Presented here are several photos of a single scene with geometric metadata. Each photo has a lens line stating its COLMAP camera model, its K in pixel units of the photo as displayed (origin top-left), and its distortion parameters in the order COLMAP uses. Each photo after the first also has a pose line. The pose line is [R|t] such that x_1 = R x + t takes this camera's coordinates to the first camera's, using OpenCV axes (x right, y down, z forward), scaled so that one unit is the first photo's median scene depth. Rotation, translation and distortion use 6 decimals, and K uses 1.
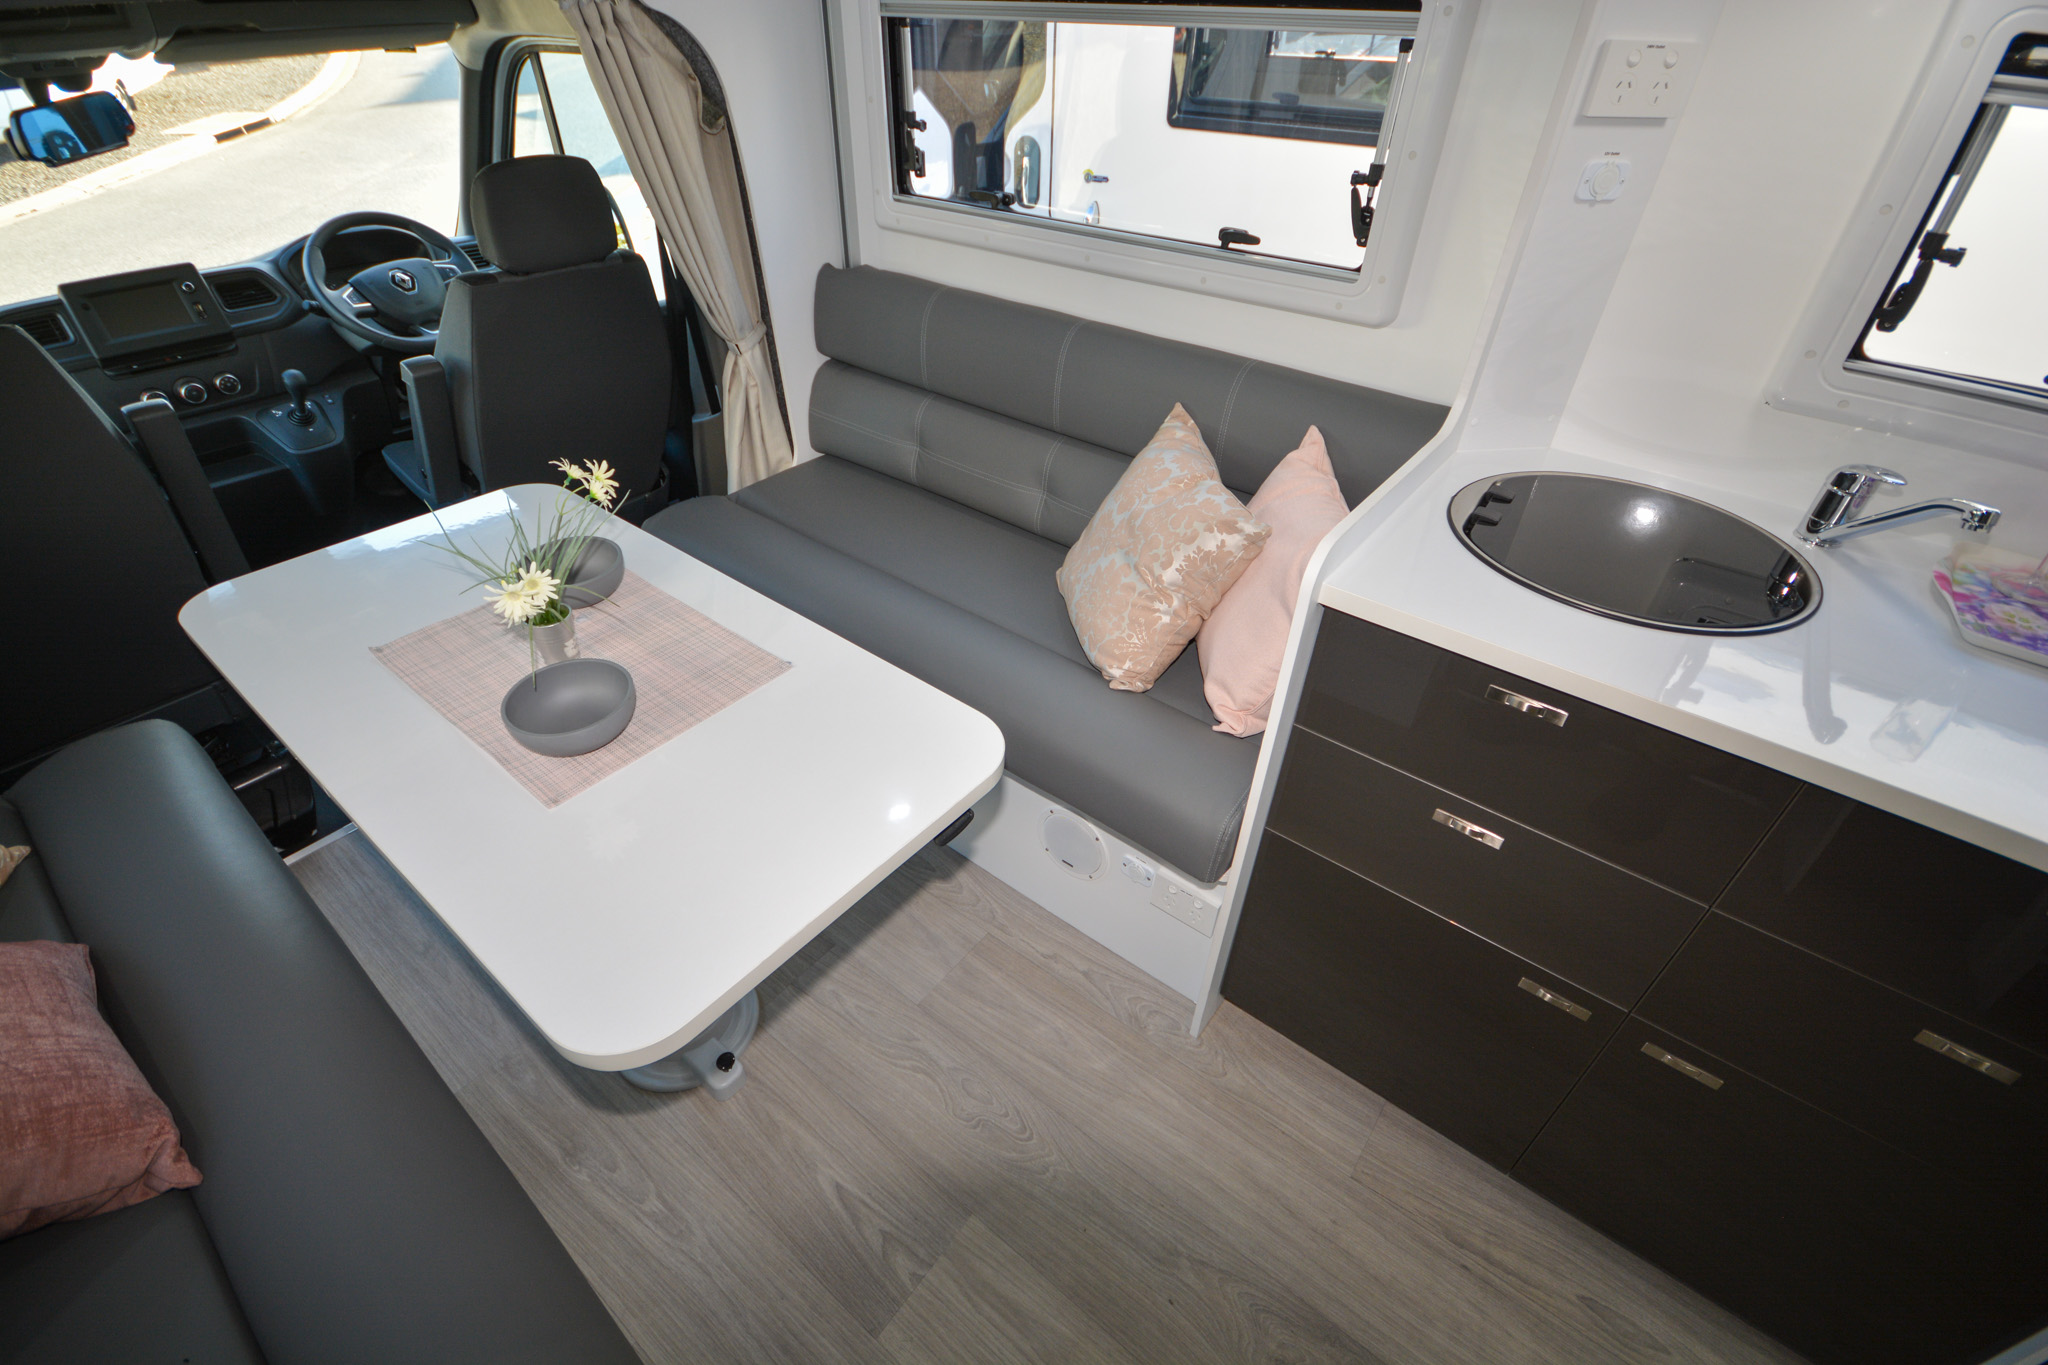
lens RADIAL K [[896.9, 0, 1014.8], [0, 896.9, 683.9], [0, 0, 1]] dist [0.003770, -0.008877]
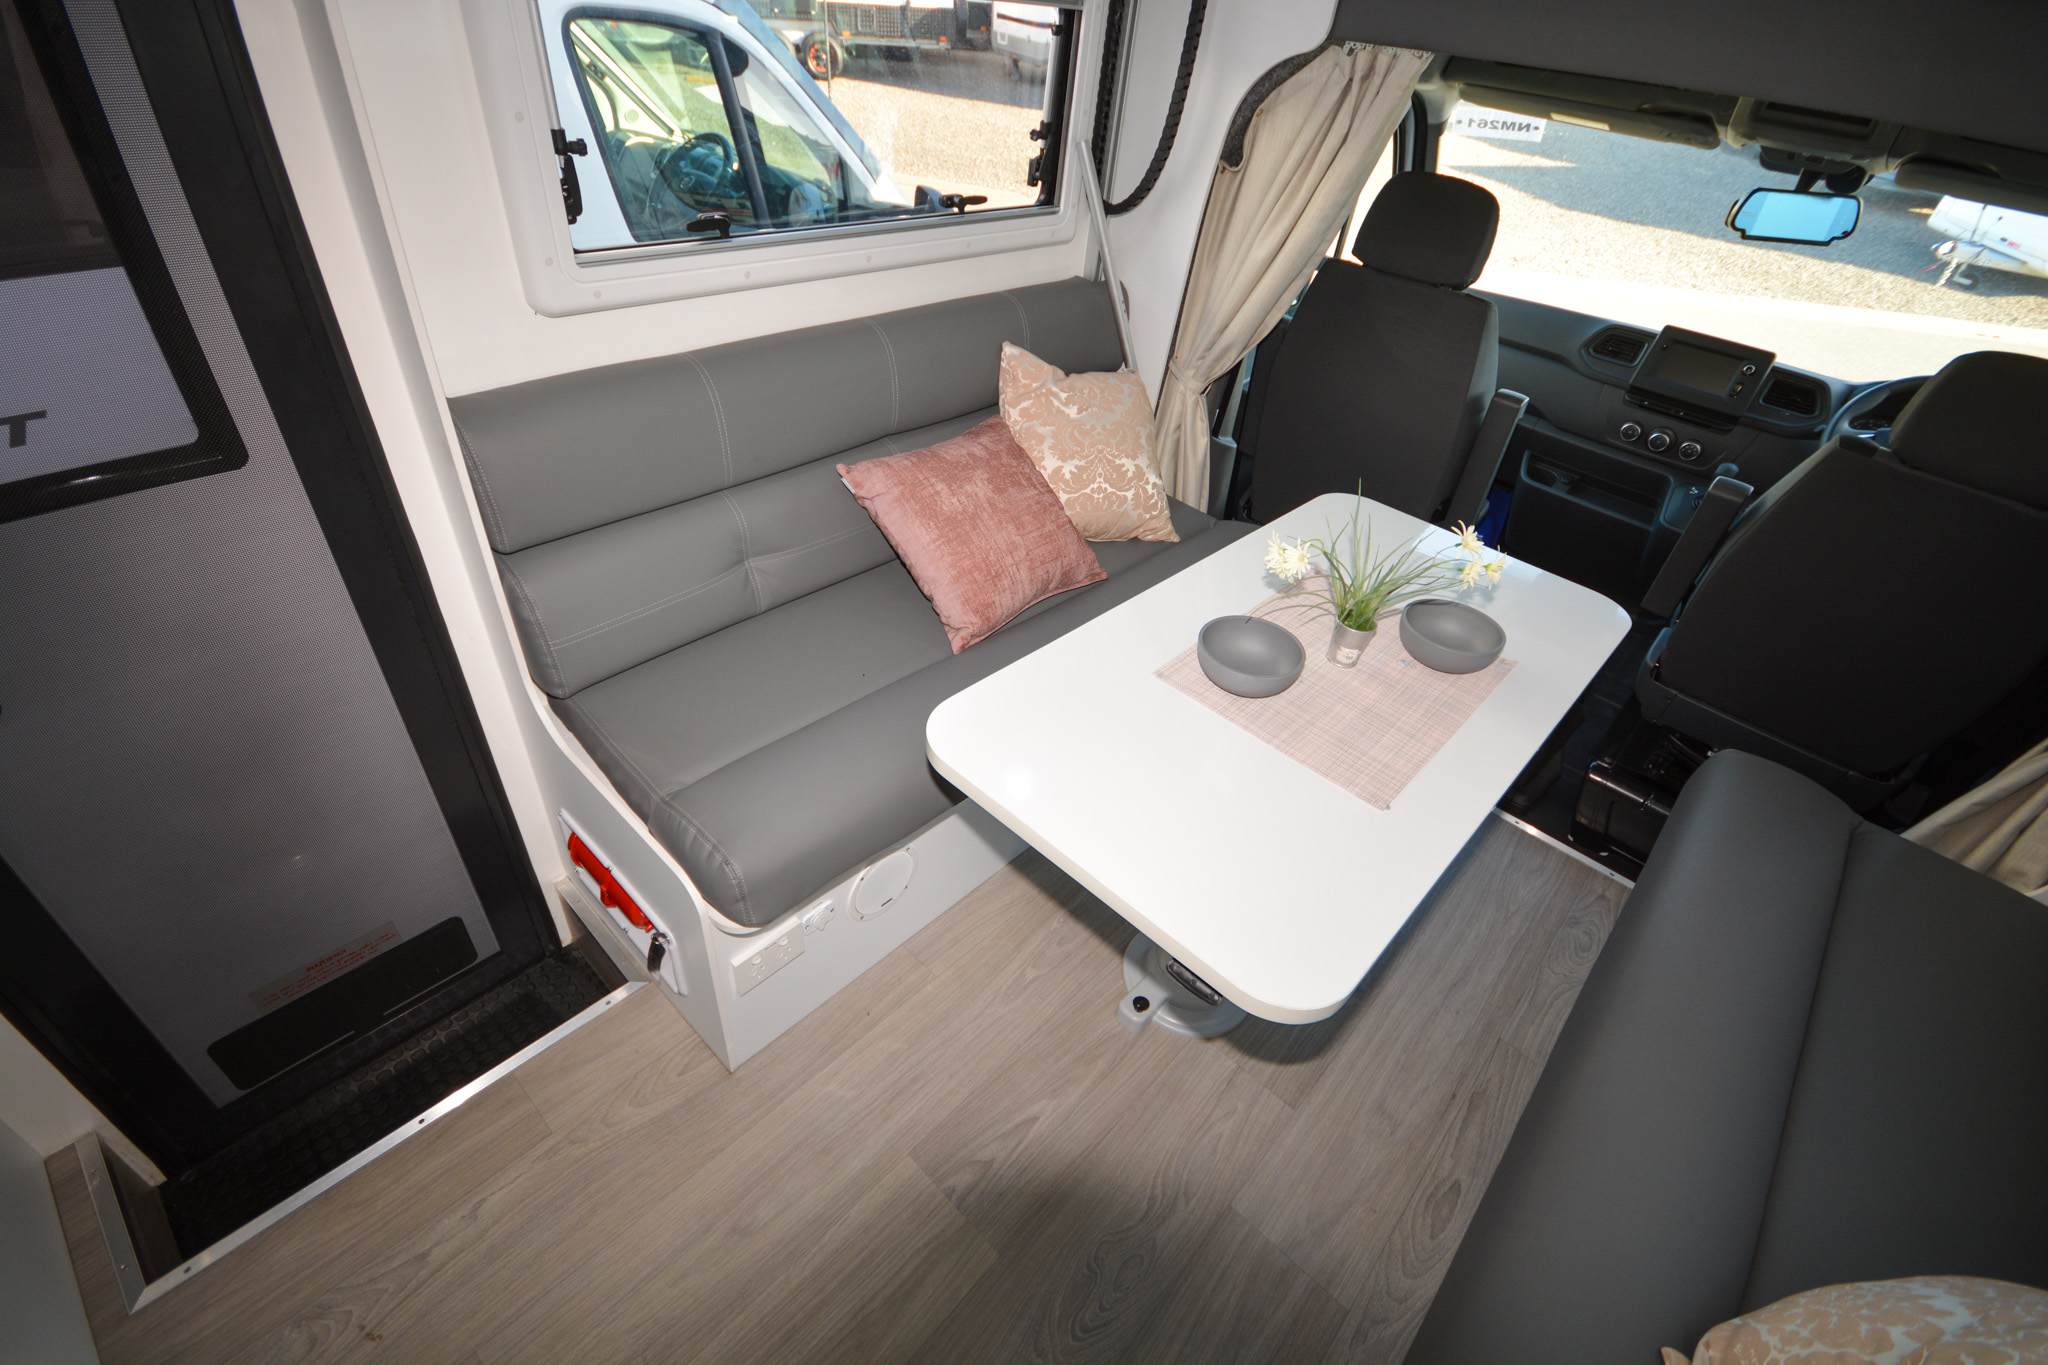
lens RADIAL K [[896.9, 0, 1014.8], [0, 896.9, 683.9], [0, 0, 1]] dist [0.003770, -0.008877]
pose [[-0.082696, 0.592673, -0.801186, 0.347645], [-0.682063, 0.552493, 0.479104, -0.219866], [0.726603, 0.586080, 0.358552, 0.284731]]
